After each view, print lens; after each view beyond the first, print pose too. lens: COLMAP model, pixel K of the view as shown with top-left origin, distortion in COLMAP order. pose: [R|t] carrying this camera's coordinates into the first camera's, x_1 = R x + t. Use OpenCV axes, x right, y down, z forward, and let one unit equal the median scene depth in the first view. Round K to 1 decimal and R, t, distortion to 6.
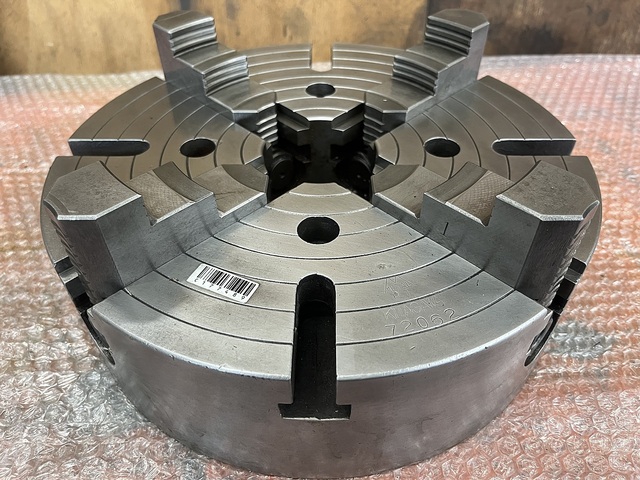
lens RADIAL K [[500.7, 0, 320.0], [0, 500.7, 240.0], [0, 0, 1]] dist [0.049841, -0.114979]
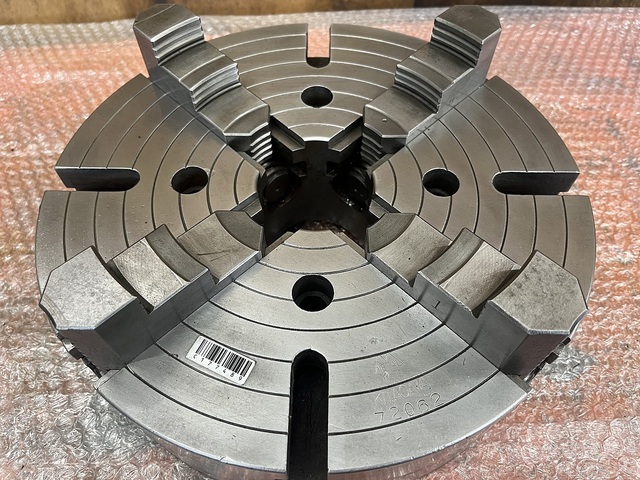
lens RADIAL K [[500.7, 0, 320.0], [0, 500.7, 240.0], [0, 0, 1]] dist [0.049841, -0.114979]
pose [[0.999968, 0.006389, 0.004785, 0.004310], [-0.007288, 0.975295, 0.220784, -0.270765], [-0.003256, -0.220812, 0.975311, 0.024847]]
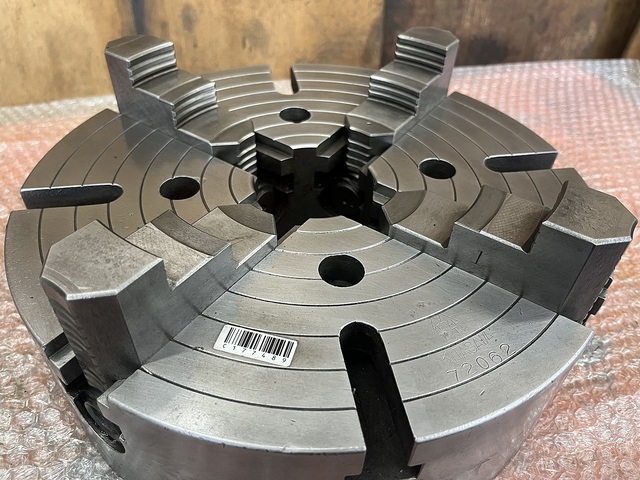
lens RADIAL K [[500.7, 0, 320.0], [0, 500.7, 240.0], [0, 0, 1]] dist [0.049841, -0.114979]
pose [[0.980903, -0.093179, 0.170726, -0.150702], [0.096671, 0.995241, -0.012238, -0.053277], [-0.168773, 0.028508, 0.985243, 0.074940]]
